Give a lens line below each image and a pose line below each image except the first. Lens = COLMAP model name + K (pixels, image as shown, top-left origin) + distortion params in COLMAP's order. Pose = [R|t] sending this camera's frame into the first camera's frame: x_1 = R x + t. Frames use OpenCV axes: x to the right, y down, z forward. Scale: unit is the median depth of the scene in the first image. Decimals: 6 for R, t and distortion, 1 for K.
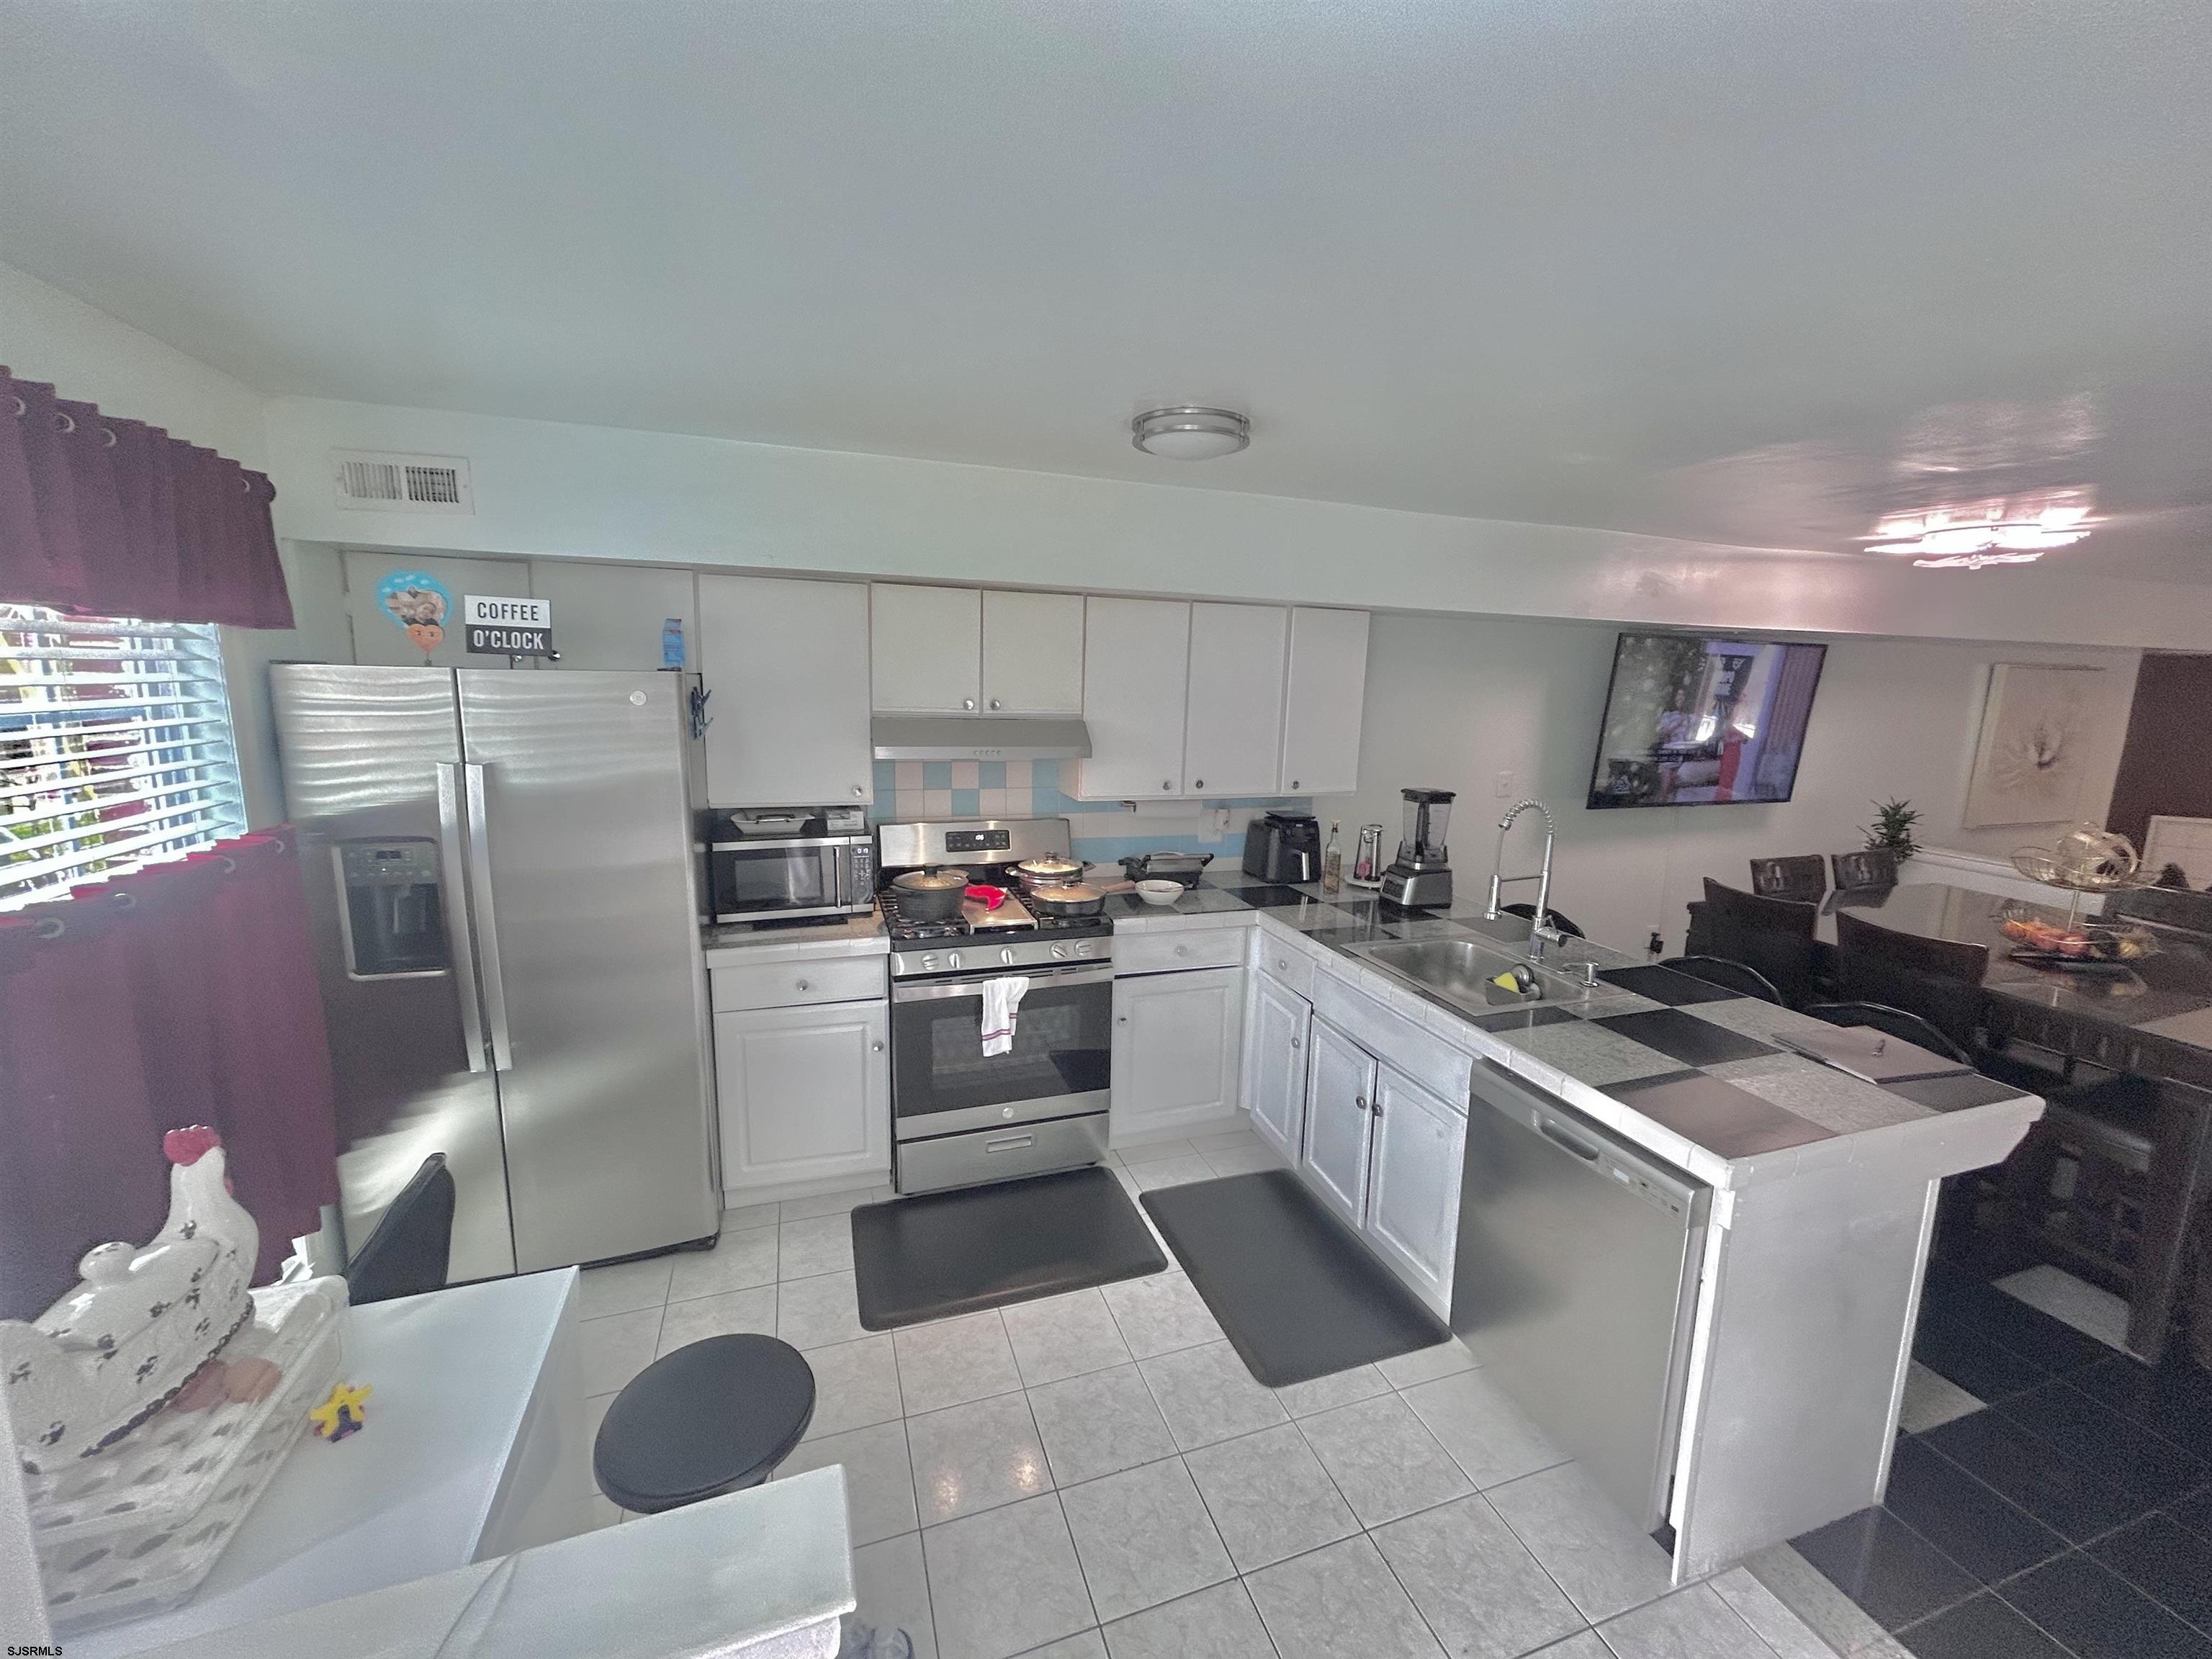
lens RADIAL K [[887.6, 0, 1110.6], [0, 887.6, 820.7], [0, 0, 1]] dist [-0.000205, 0.000265]
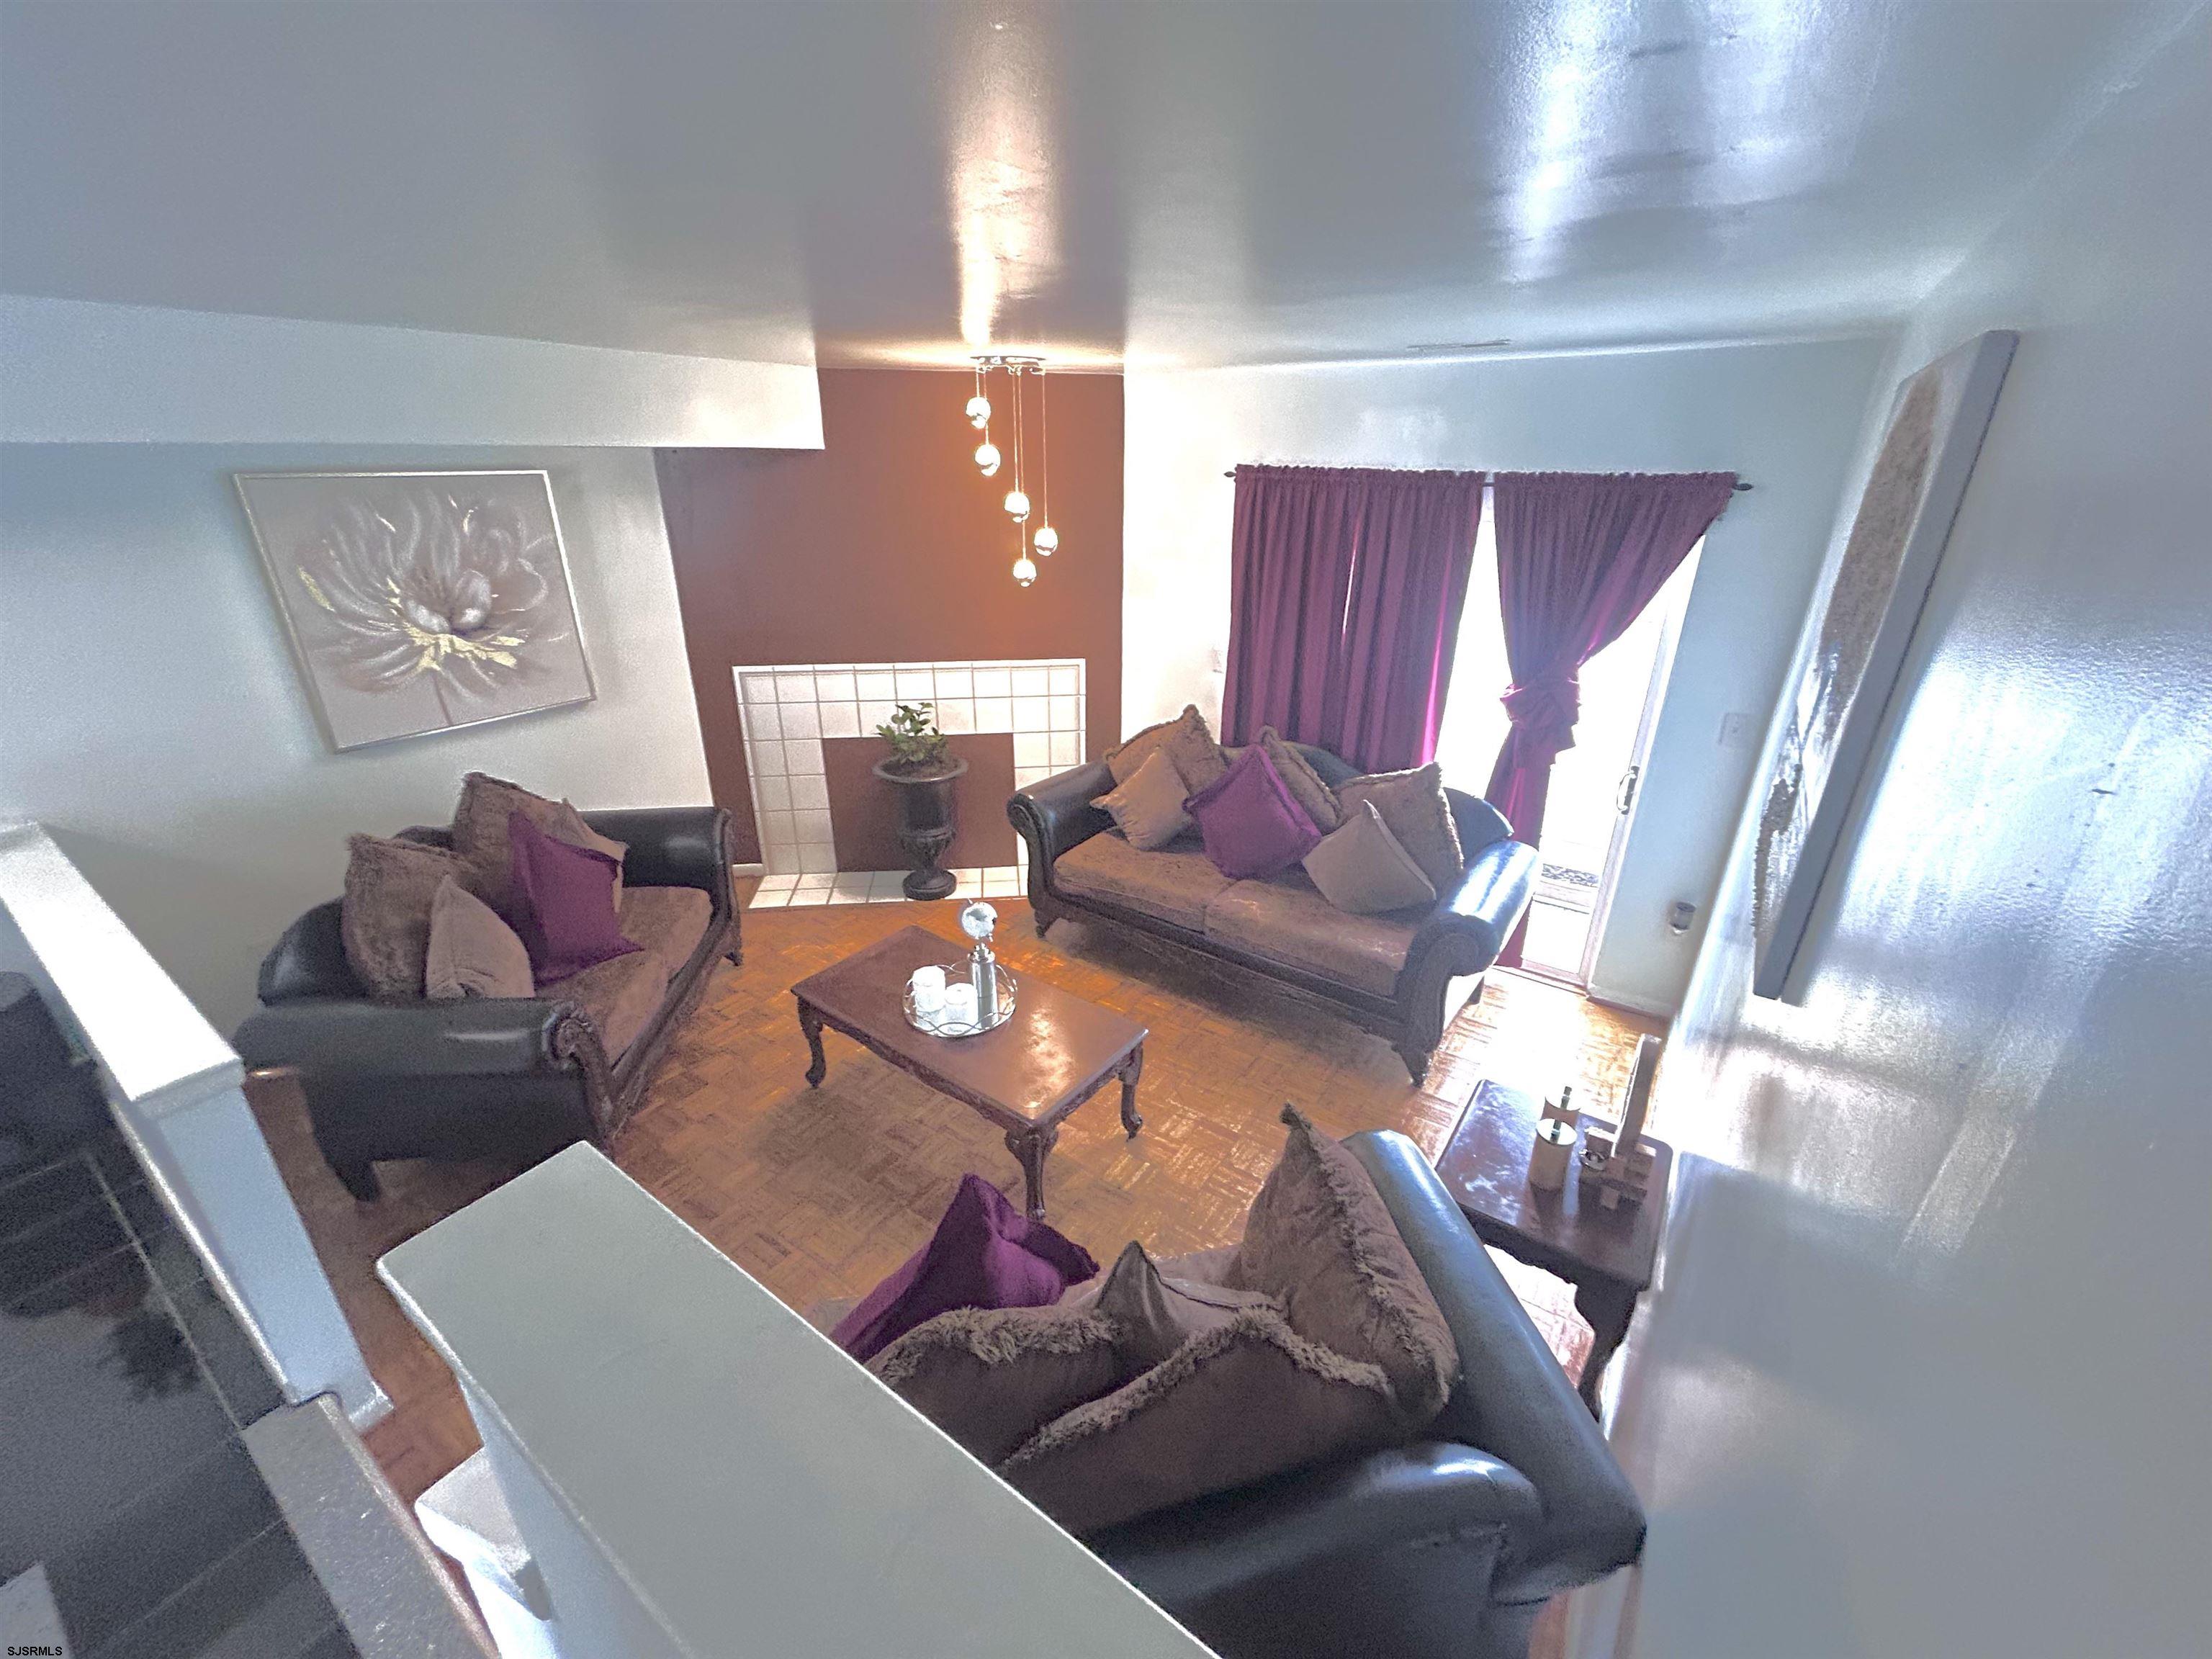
lens RADIAL K [[887.6, 0, 1107.4], [0, 887.6, 822.4], [0, 0, 1]] dist [-0.000205, 0.000265]
pose [[0.800832, -0.247469, 0.545368, 1.789743], [0.110384, 0.956025, 0.271720, -0.091931], [-0.588628, -0.157402, 0.792932, 0.316751]]
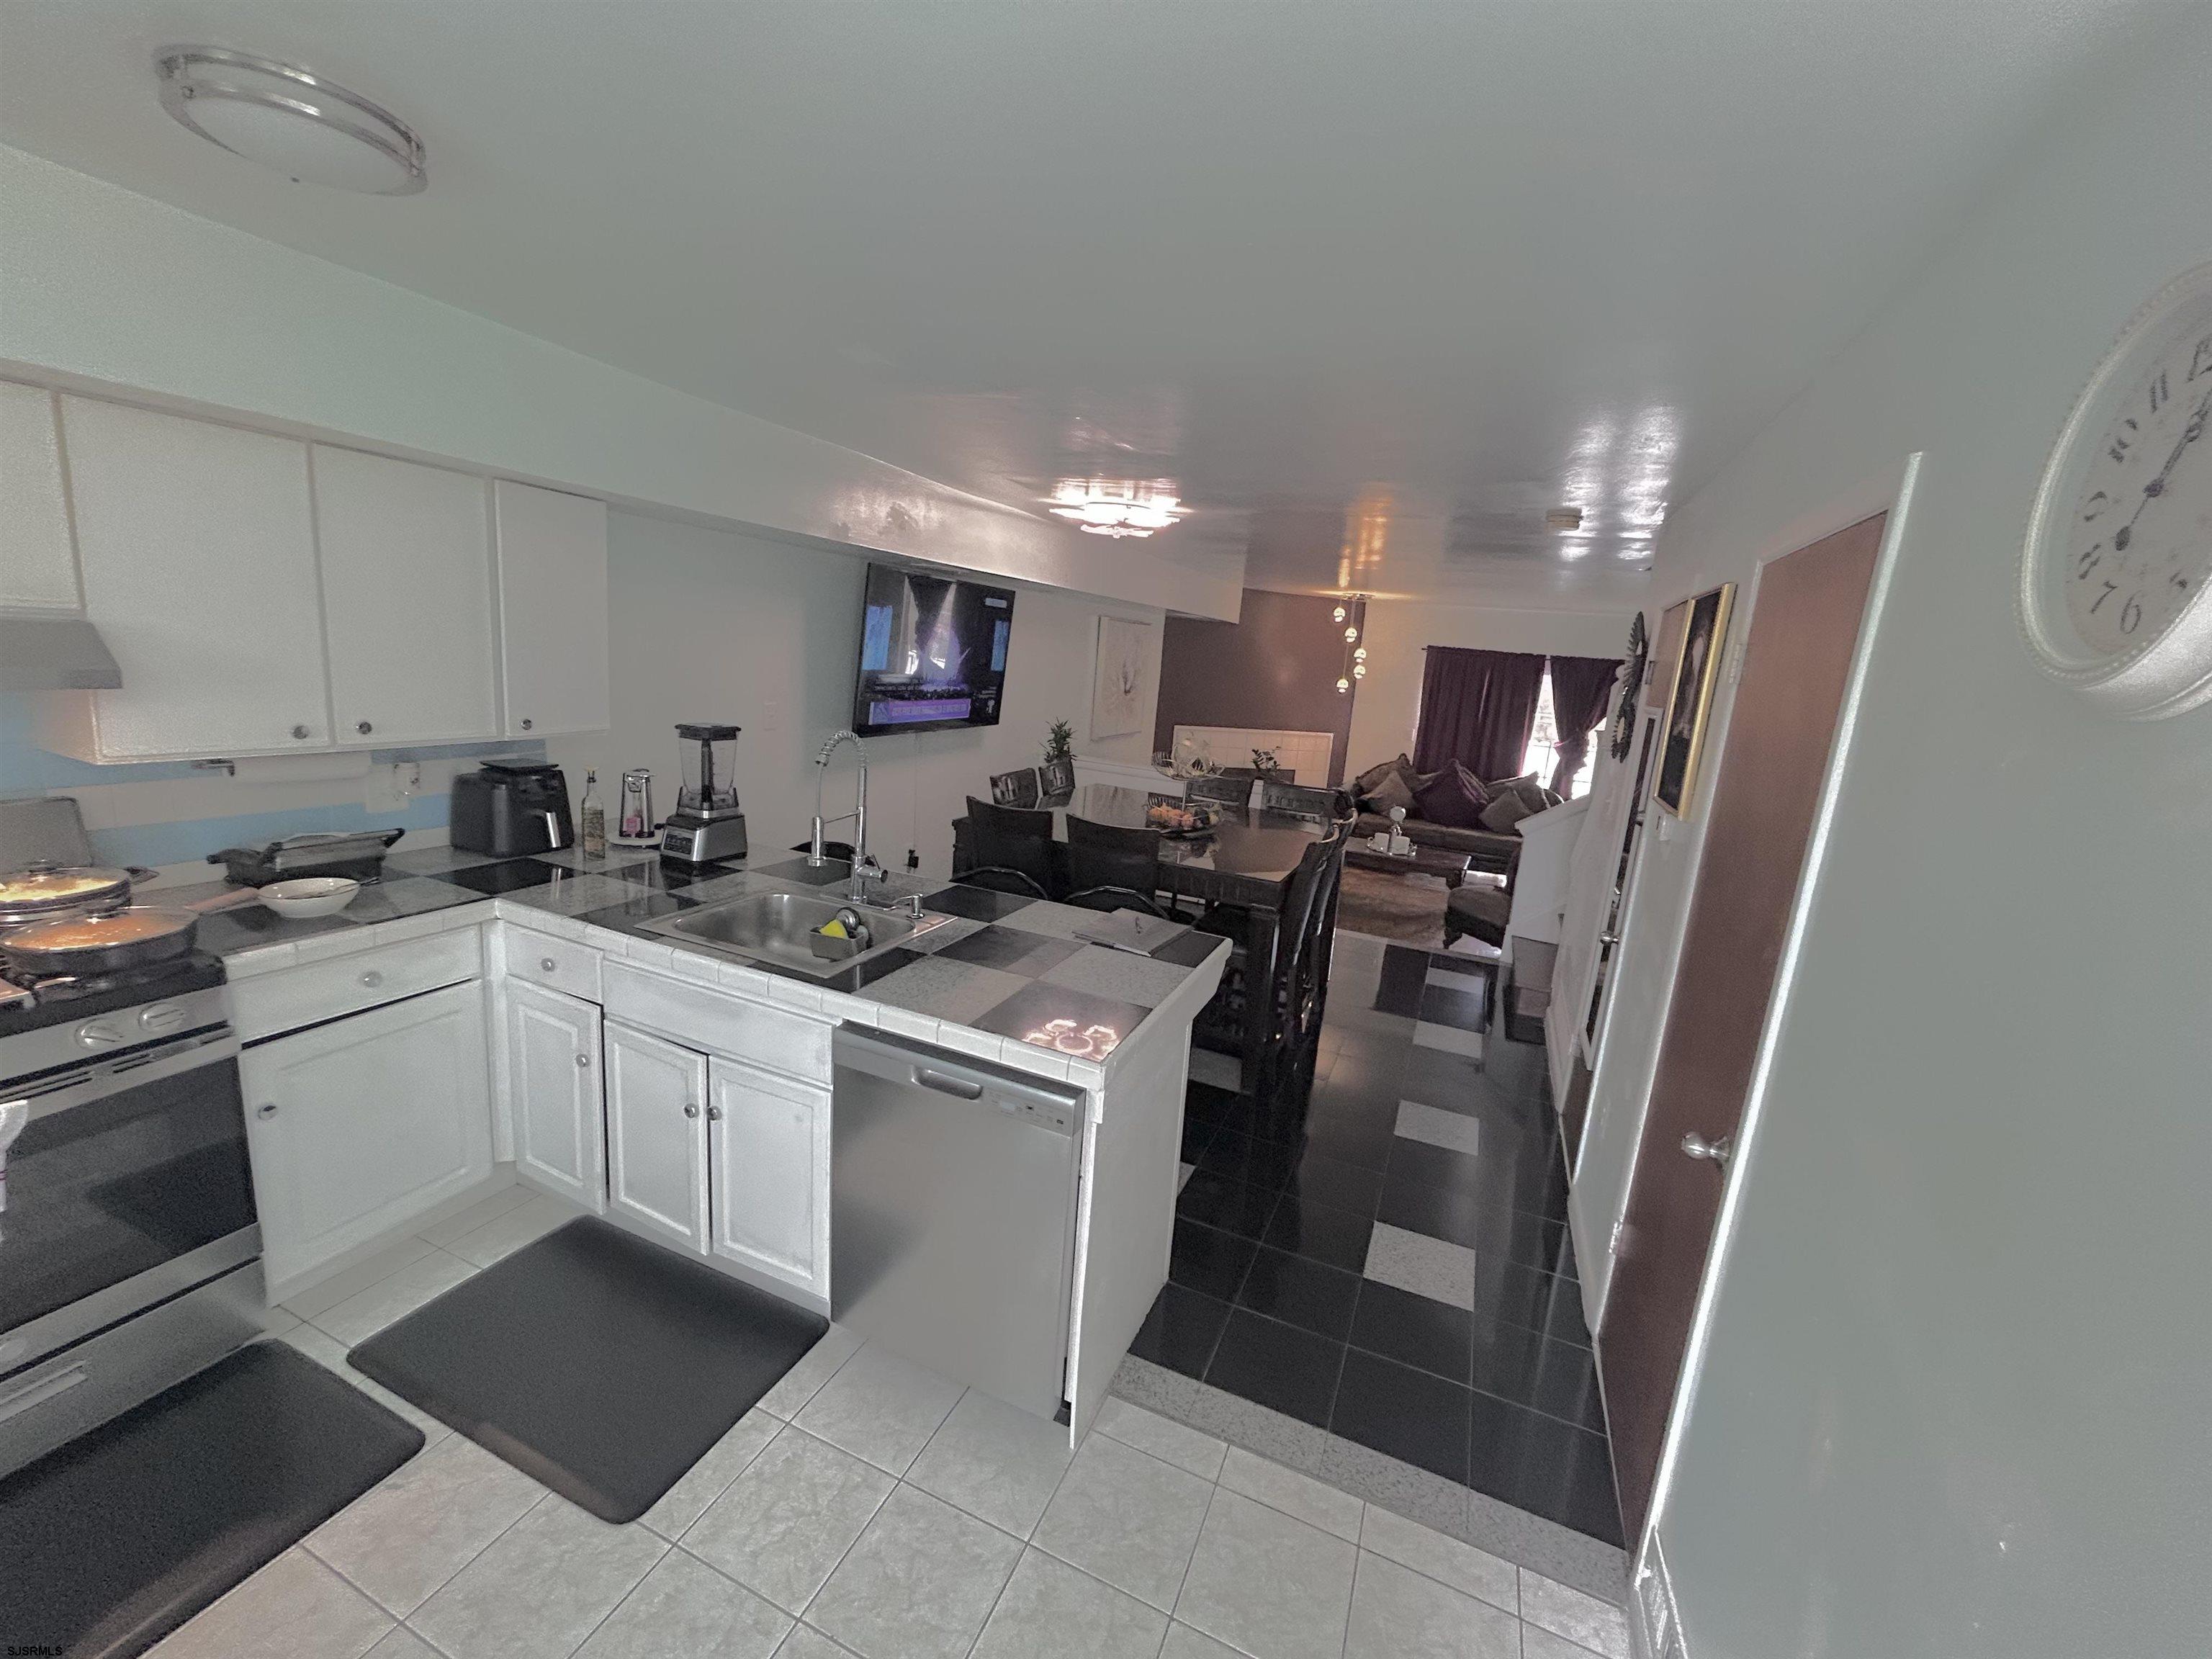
lens RADIAL K [[887.6, 0, 1106.2], [0, 887.6, 823.7], [0, 0, 1]] dist [-0.000205, 0.000265]
pose [[0.670790, -0.116371, 0.732460, -0.025160], [0.058454, 0.992836, 0.104207, -0.007268], [-0.739340, -0.027086, 0.672787, 0.143058]]
